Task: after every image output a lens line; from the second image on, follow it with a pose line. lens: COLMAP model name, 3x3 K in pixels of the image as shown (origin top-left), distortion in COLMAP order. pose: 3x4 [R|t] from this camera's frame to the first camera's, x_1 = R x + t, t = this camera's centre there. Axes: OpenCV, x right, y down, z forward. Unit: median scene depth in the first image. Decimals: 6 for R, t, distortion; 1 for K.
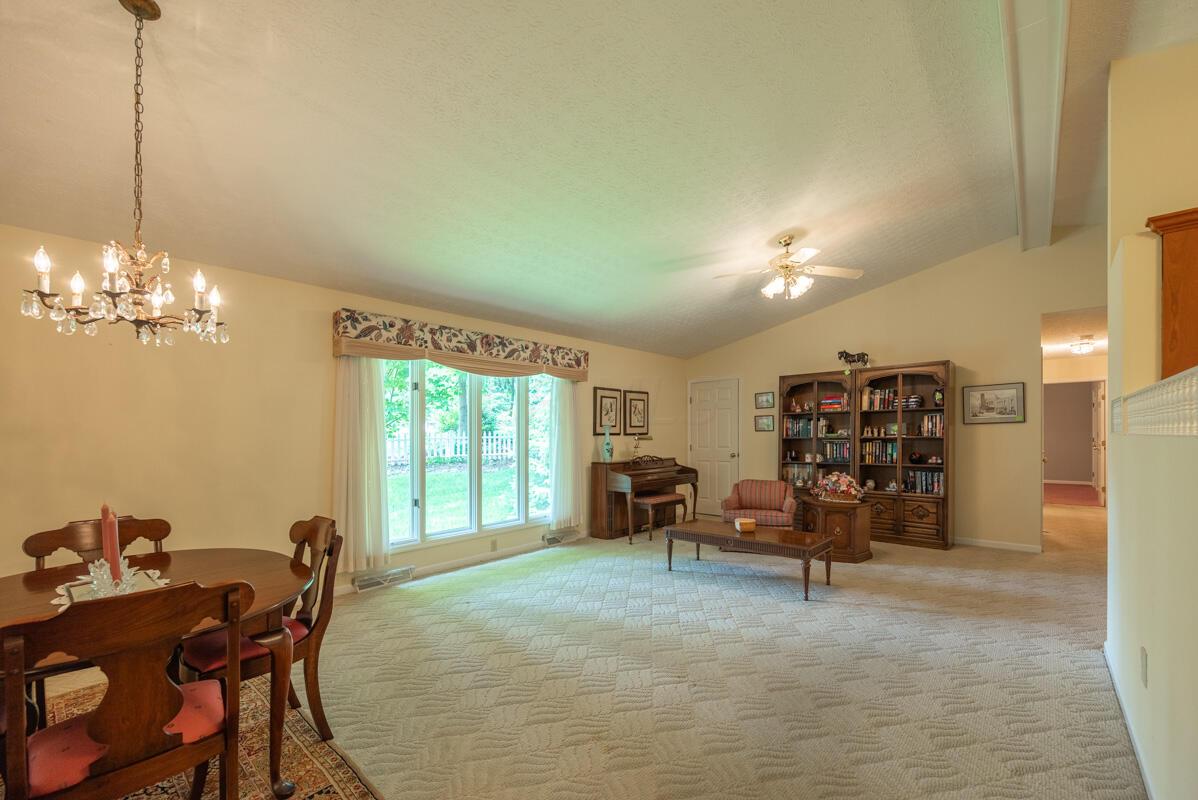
lens RADIAL K [[481.3, 0, 601.4], [0, 481.3, 428.5], [0, 0, 1]] dist [-0.001548, -0.000242]
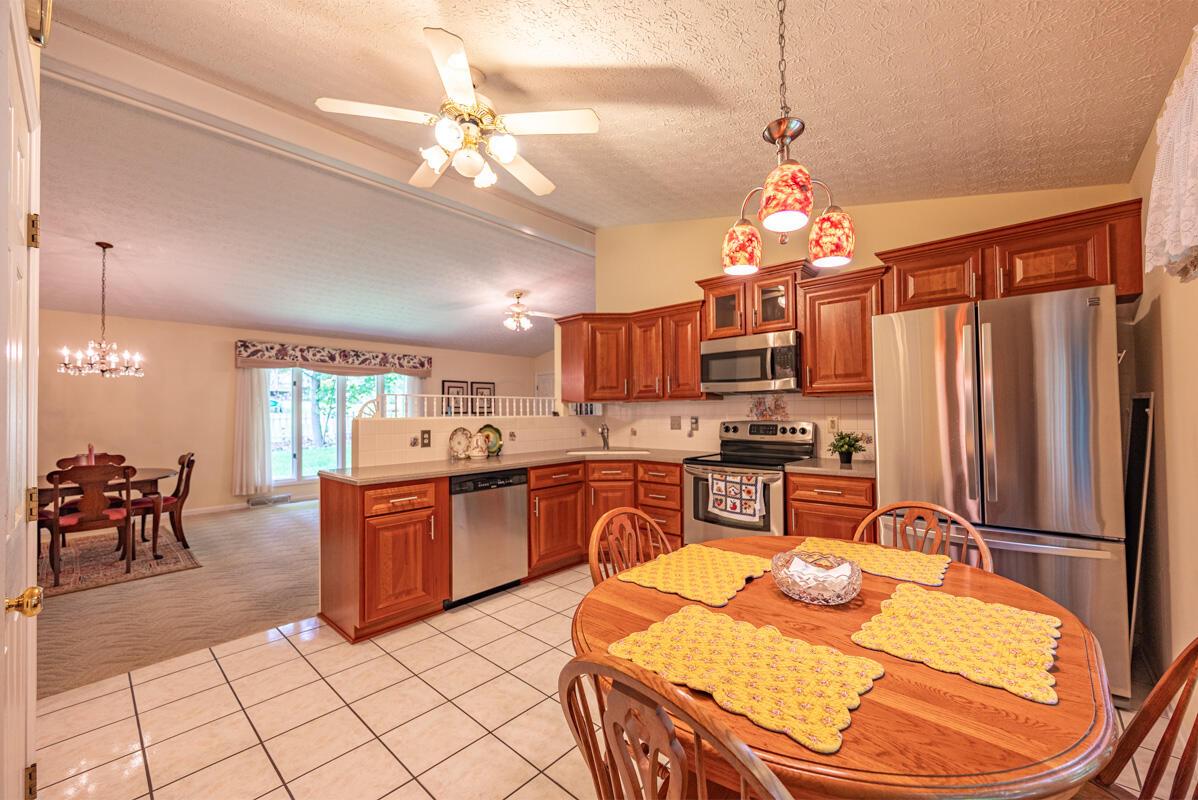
lens RADIAL K [[472.3, 0, 602.5], [0, 472.3, 402.6], [0, 0, 1]] dist [-0.001726, -0.000416]
pose [[0.999938, 0.002266, -0.010948, 0.708445], [-0.002316, 0.999987, -0.004474, -0.020647], [0.010938, 0.004499, 0.999930, -0.606595]]
